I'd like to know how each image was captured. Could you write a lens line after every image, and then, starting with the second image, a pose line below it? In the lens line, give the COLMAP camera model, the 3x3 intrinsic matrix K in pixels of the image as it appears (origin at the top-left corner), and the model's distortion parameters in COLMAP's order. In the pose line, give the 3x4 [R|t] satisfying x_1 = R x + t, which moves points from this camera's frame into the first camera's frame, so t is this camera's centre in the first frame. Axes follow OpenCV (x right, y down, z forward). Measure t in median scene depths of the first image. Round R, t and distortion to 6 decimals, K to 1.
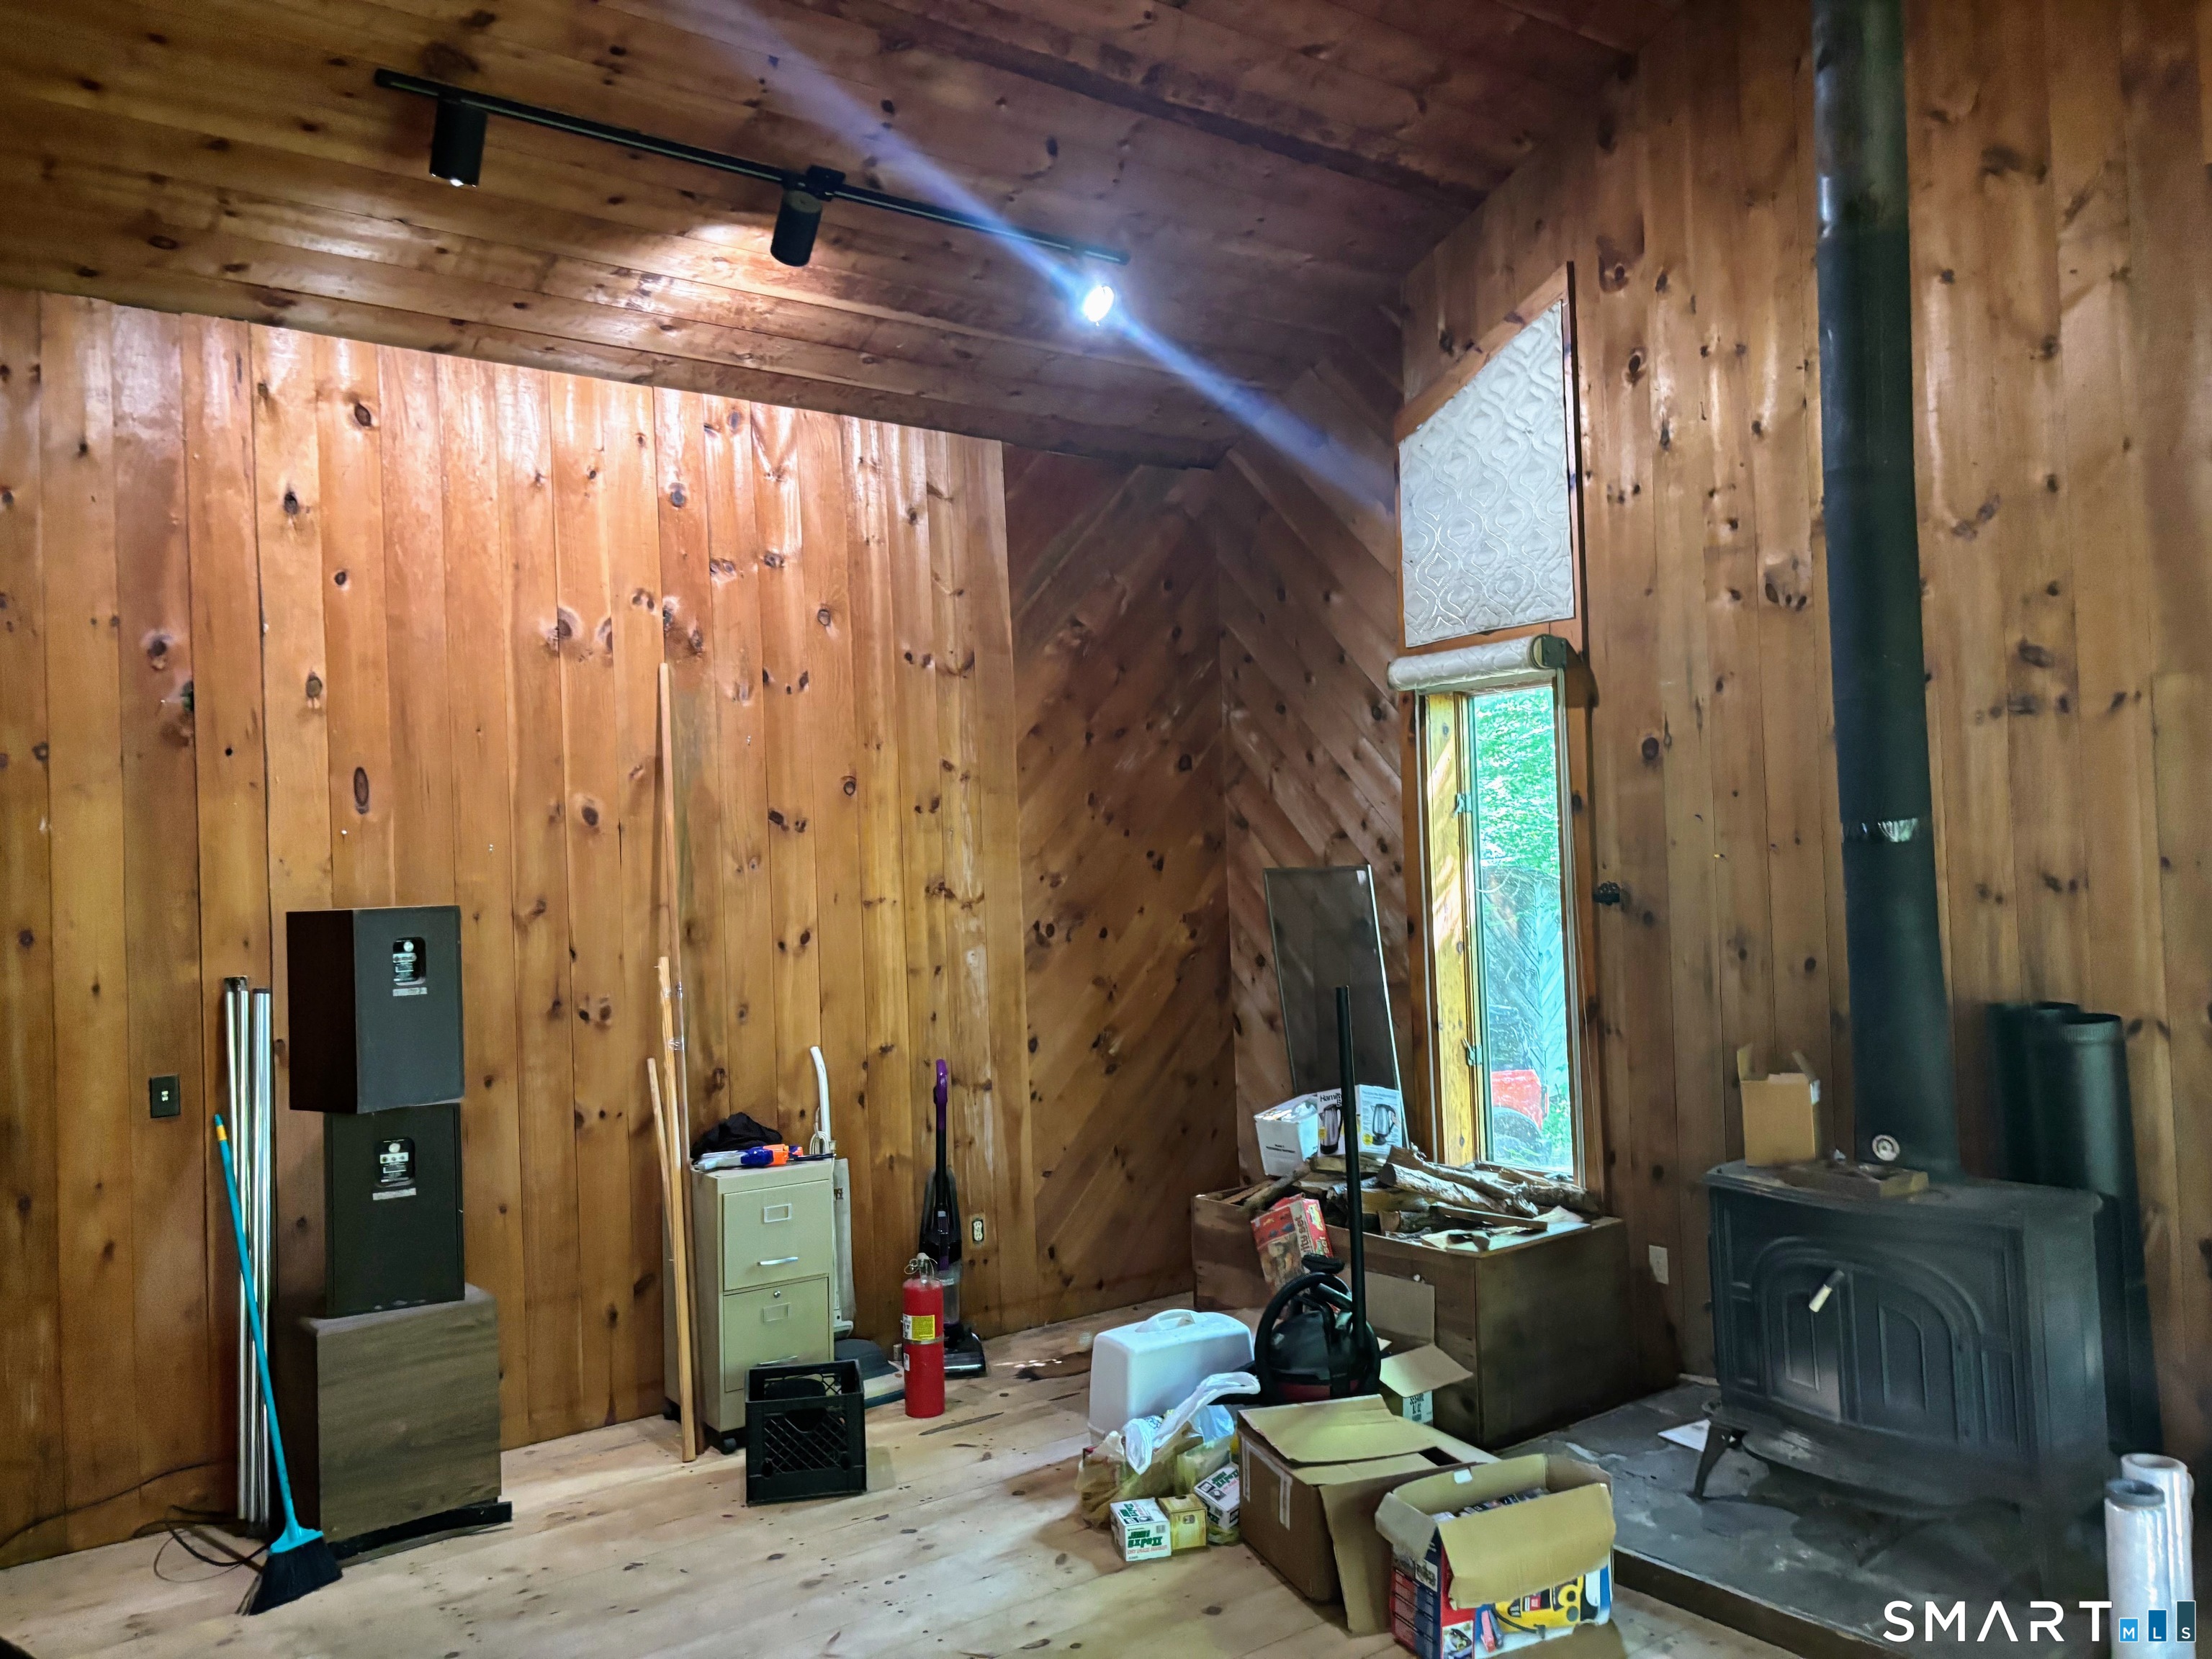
lens RADIAL K [[1664.6, 0, 1092.8], [0, 1664.6, 829.6], [0, 0, 1]] dist [0.042664, -0.055972]
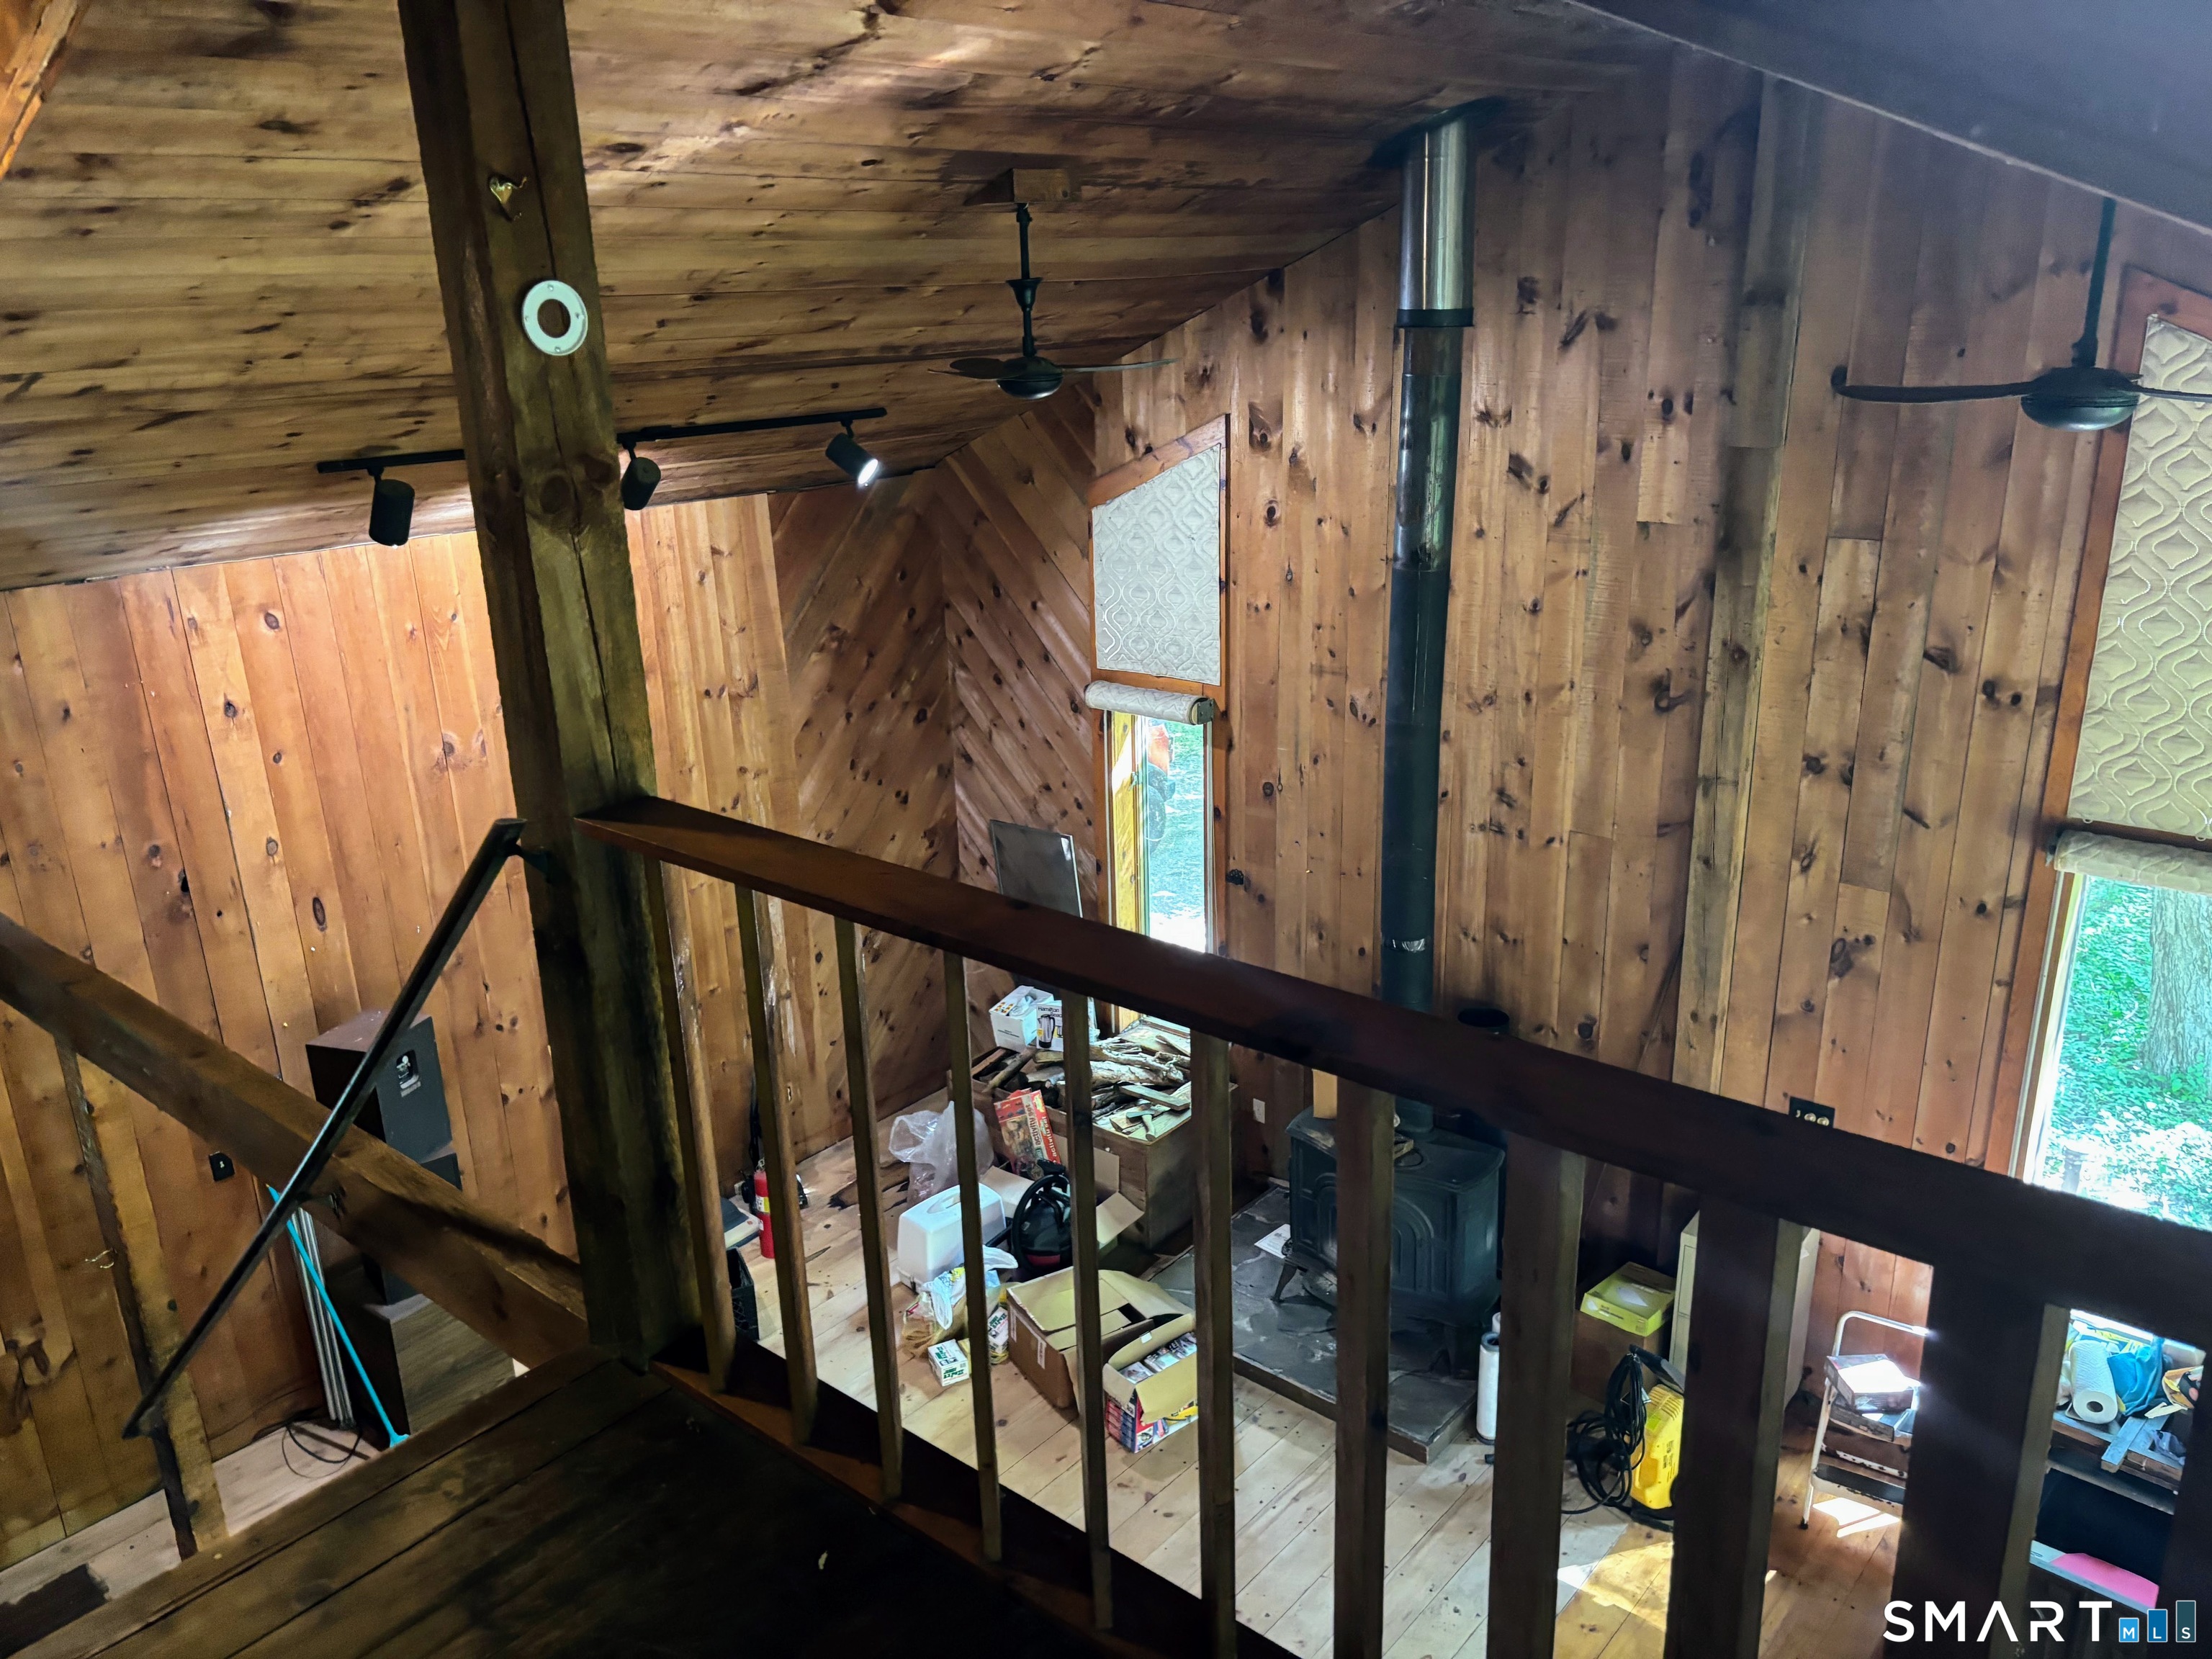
lens RADIAL K [[1664.6, 0, 1097.1], [0, 1664.6, 834.4], [0, 0, 1]] dist [0.042664, -0.055972]
pose [[0.974926, -0.065179, 0.212769, -0.111763], [-0.009397, 0.943232, 0.332000, -0.473119], [-0.222330, -0.325675, 0.918969, -0.278490]]
